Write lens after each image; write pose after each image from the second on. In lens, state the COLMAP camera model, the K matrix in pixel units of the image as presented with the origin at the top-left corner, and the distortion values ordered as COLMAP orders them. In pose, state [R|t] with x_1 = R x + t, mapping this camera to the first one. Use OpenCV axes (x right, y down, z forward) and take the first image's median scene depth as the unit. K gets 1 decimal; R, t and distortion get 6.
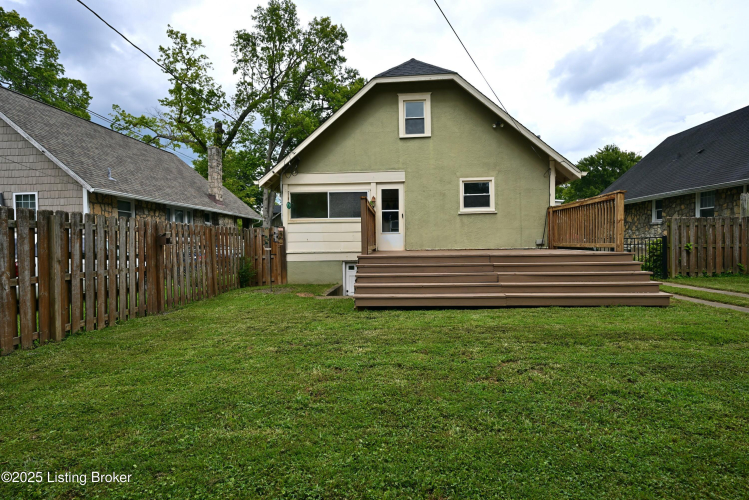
lens RADIAL K [[396.0, 0, 374.5], [0, 396.0, 250.0], [0, 0, 1]] dist [-0.001777, 0.000418]
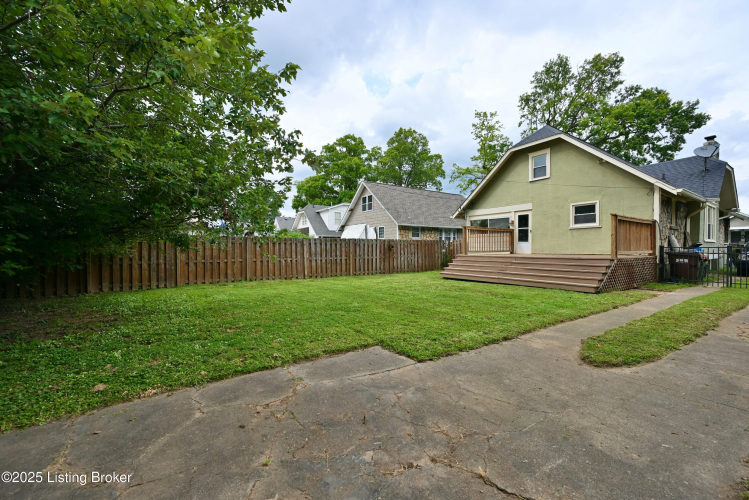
lens RADIAL K [[303.8, 0, 374.5], [0, 303.8, 250.0], [0, 0, 1]] dist [0.001333, -0.000397]
pose [[0.615203, 0.015294, -0.788220, 0.628913], [-0.019482, 0.999801, 0.004194, -0.006585], [0.788128, 0.012776, 0.615379, -0.210778]]
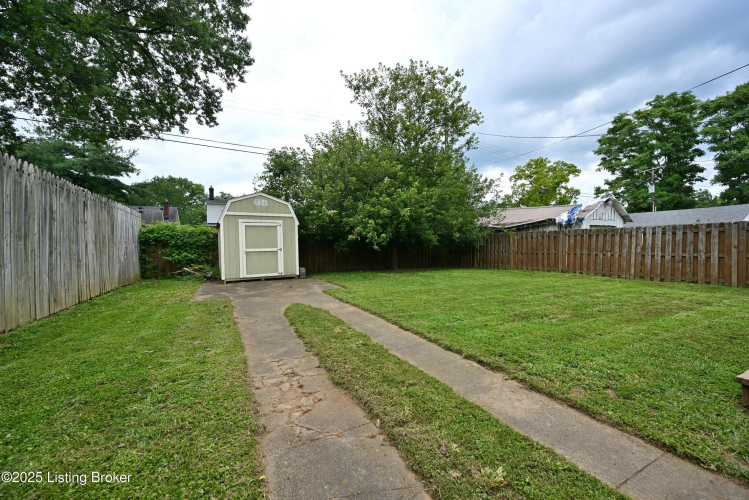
lens RADIAL K [[292.7, 0, 374.5], [0, 292.7, 250.0], [0, 0, 1]] dist [0.002723, 0.000381]
pose [[-0.854399, 0.036250, -0.518351, 0.670707], [0.017581, 0.999009, 0.040886, -0.022223], [0.519320, 0.025820, -0.854190, 0.585777]]
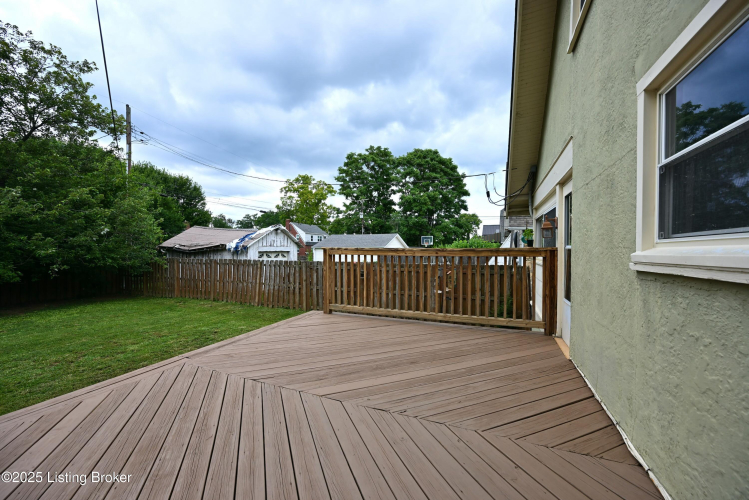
lens RADIAL K [[292.7, 0, 374.5], [0, 292.7, 250.0], [0, 0, 1]] dist [0.002723, 0.000381]
pose [[-0.324683, 0.020793, -0.945594, 0.382594], [-0.011938, 0.999589, 0.026079, -0.101053], [0.945747, 0.019756, -0.324301, 0.908392]]
